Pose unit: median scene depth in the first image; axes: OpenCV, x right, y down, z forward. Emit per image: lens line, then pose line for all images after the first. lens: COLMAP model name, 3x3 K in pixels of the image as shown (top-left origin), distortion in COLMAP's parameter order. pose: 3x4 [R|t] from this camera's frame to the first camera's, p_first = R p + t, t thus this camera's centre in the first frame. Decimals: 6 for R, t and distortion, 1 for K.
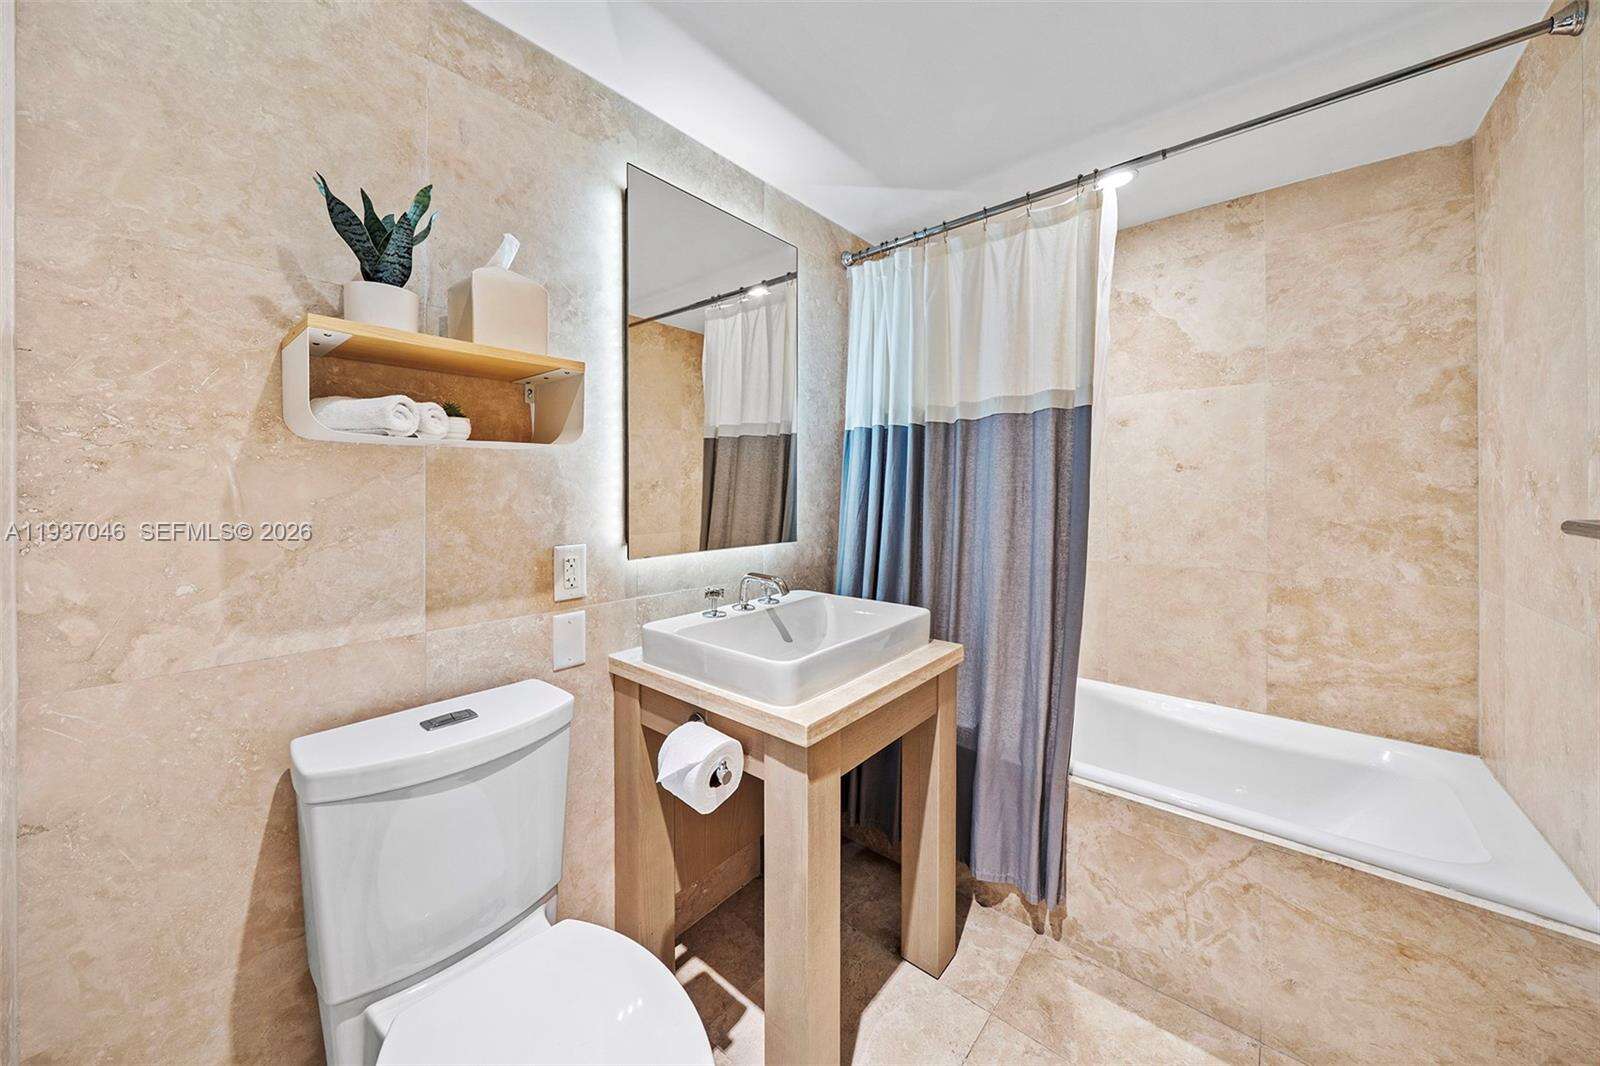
lens RADIAL K [[556.9, 0, 795.5], [0, 556.9, 492.5], [0, 0, 1]] dist [-0.002957, -0.000038]
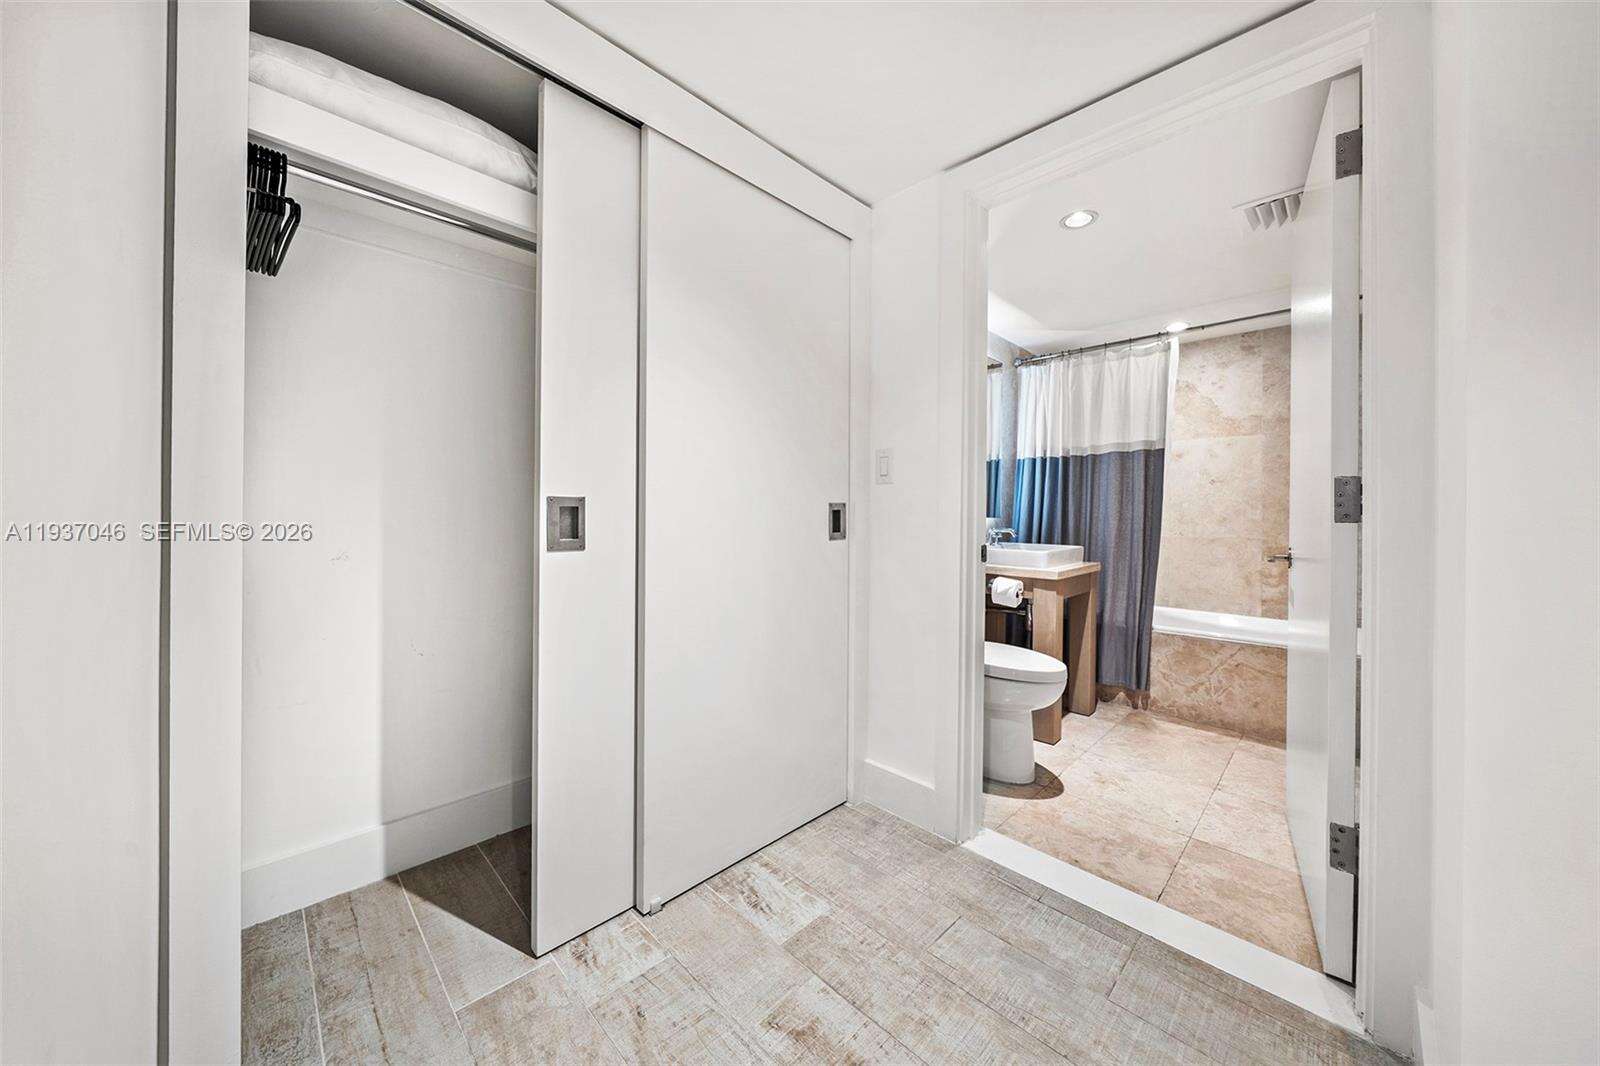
lens RADIAL K [[548.3, 0, 801.8], [0, 548.3, 512.2], [0, 0, 1]] dist [0.000216, 0.000008]
pose [[0.997963, 0.012194, -0.062615, -0.627779], [-0.012555, 0.999907, -0.005384, 0.098095], [0.062543, 0.006160, 0.998023, -1.024599]]
